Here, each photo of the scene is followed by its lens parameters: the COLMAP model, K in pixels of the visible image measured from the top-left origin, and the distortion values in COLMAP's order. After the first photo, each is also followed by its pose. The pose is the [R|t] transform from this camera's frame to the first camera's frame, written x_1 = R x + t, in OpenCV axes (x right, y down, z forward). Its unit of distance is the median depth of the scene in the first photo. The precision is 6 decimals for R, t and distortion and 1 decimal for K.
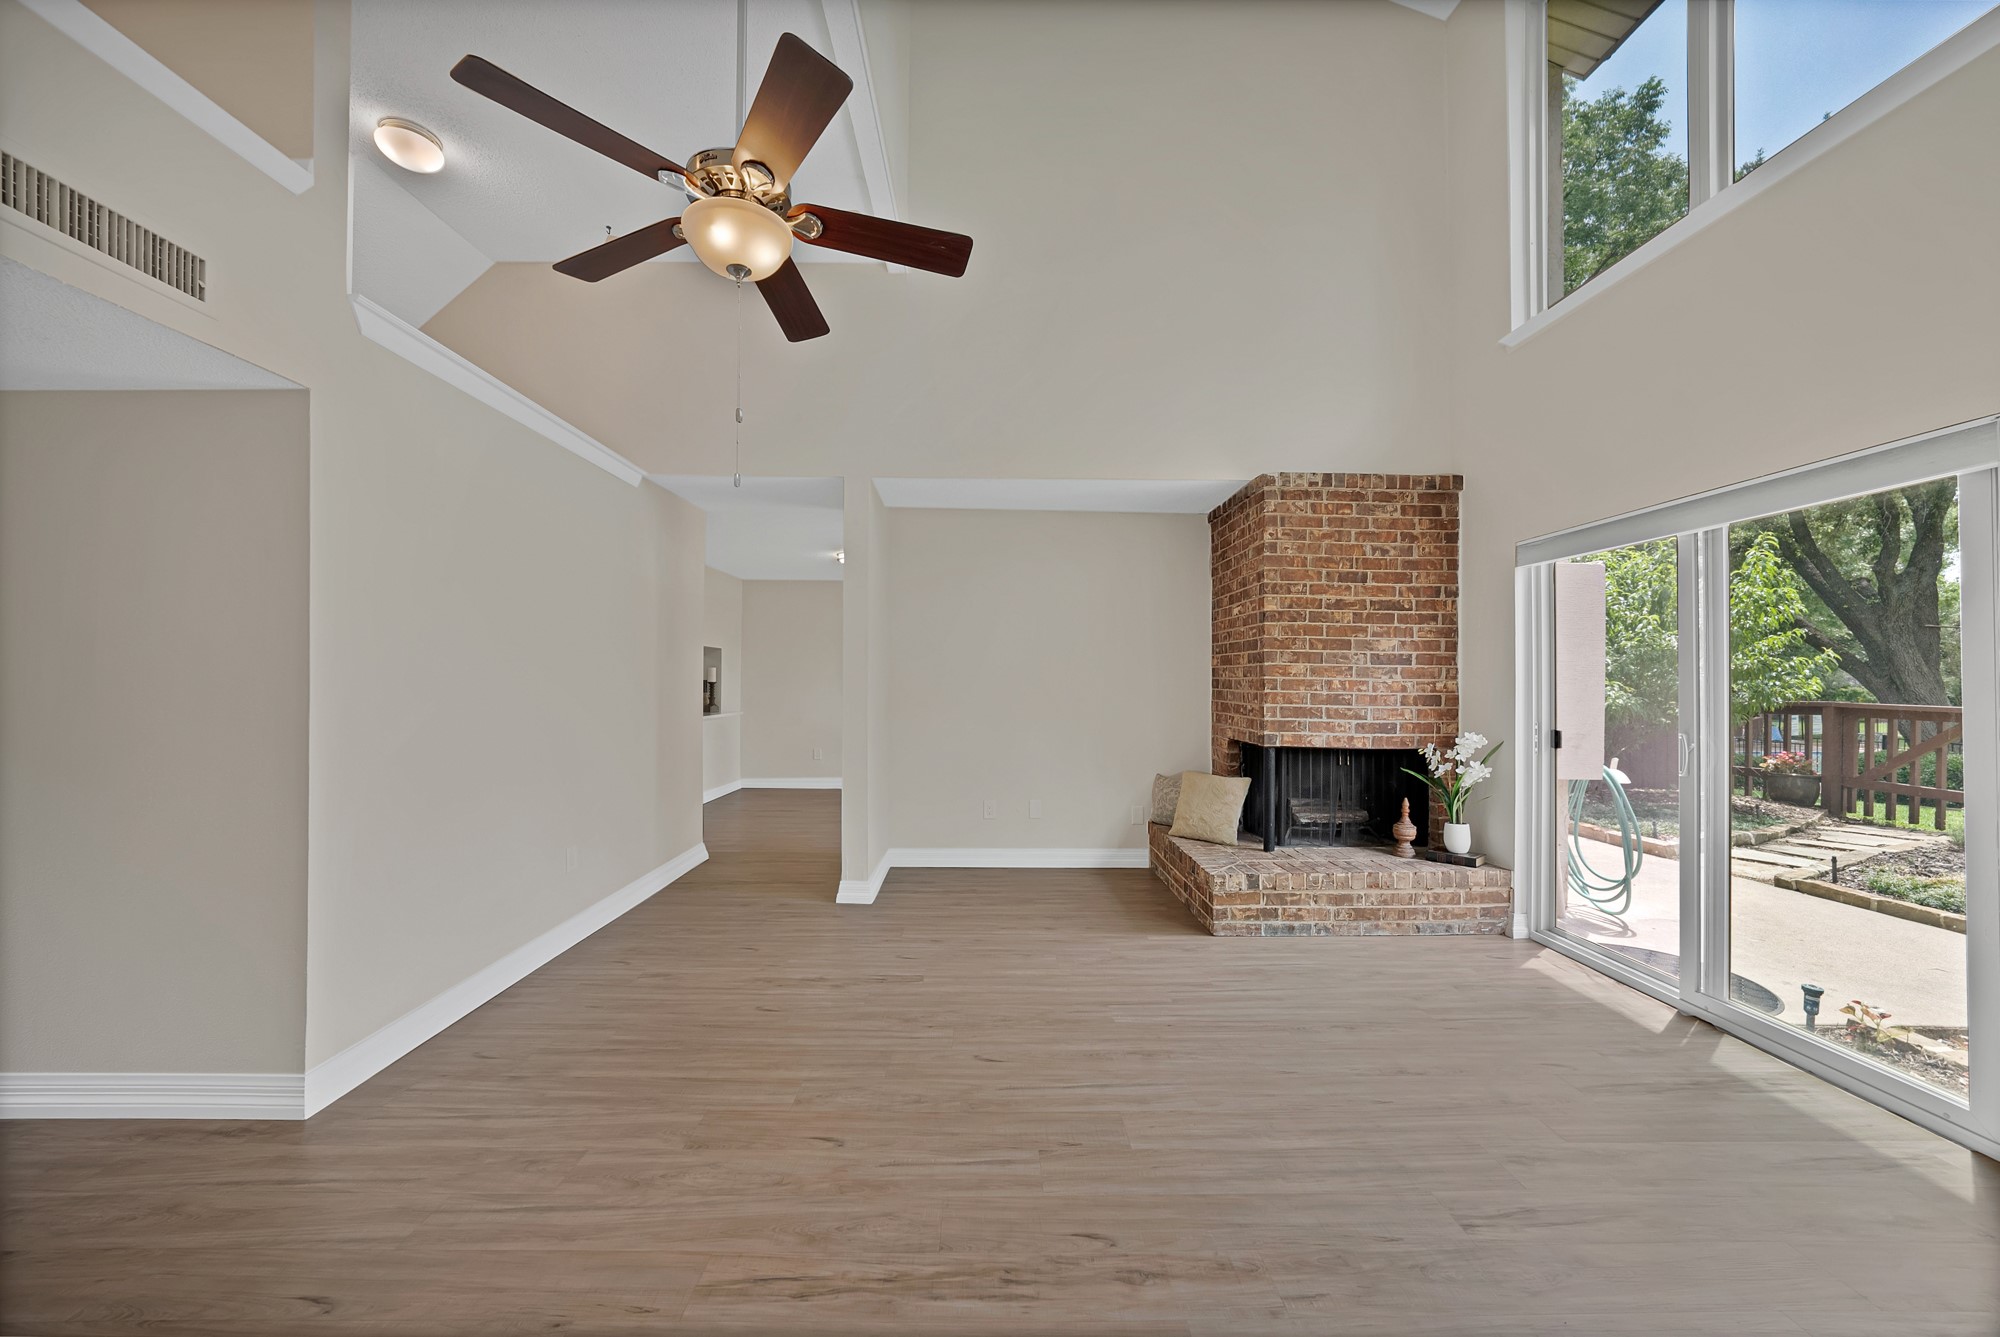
lens RADIAL K [[718.1, 0, 997.9], [0, 718.1, 681.9], [0, 0, 1]] dist [-0.016833, -0.000037]
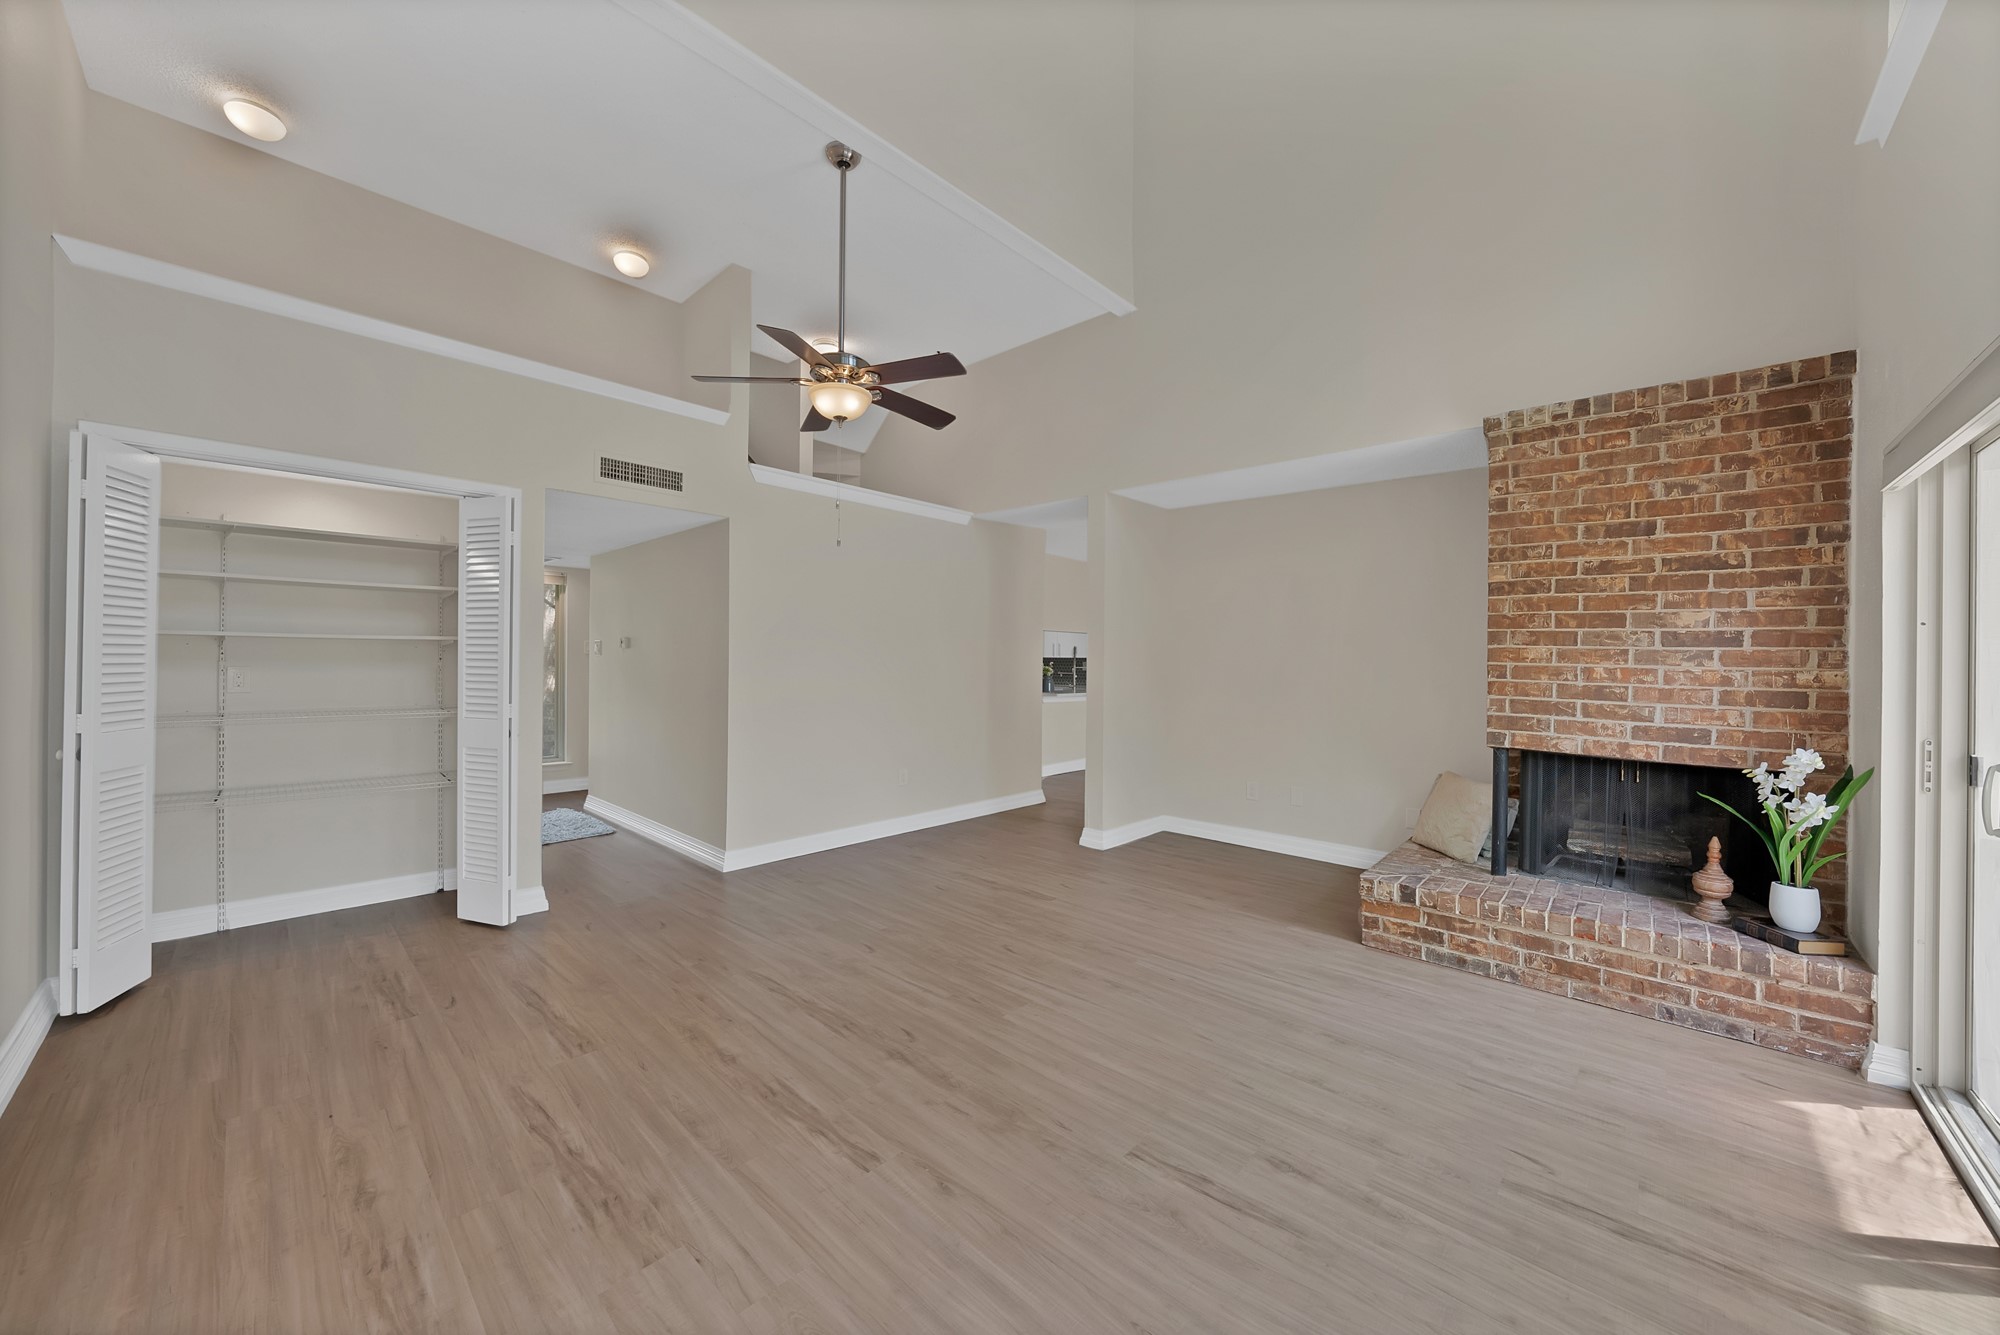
lens RADIAL K [[714.3, 0, 995.3], [0, 714.3, 664.3], [0, 0, 1]] dist [-0.024708, 0.006368]
pose [[0.724834, 0.008985, -0.688865, 0.523032], [-0.009112, 0.999953, 0.003455, -0.002459], [0.688863, 0.003772, 0.724882, 0.015028]]
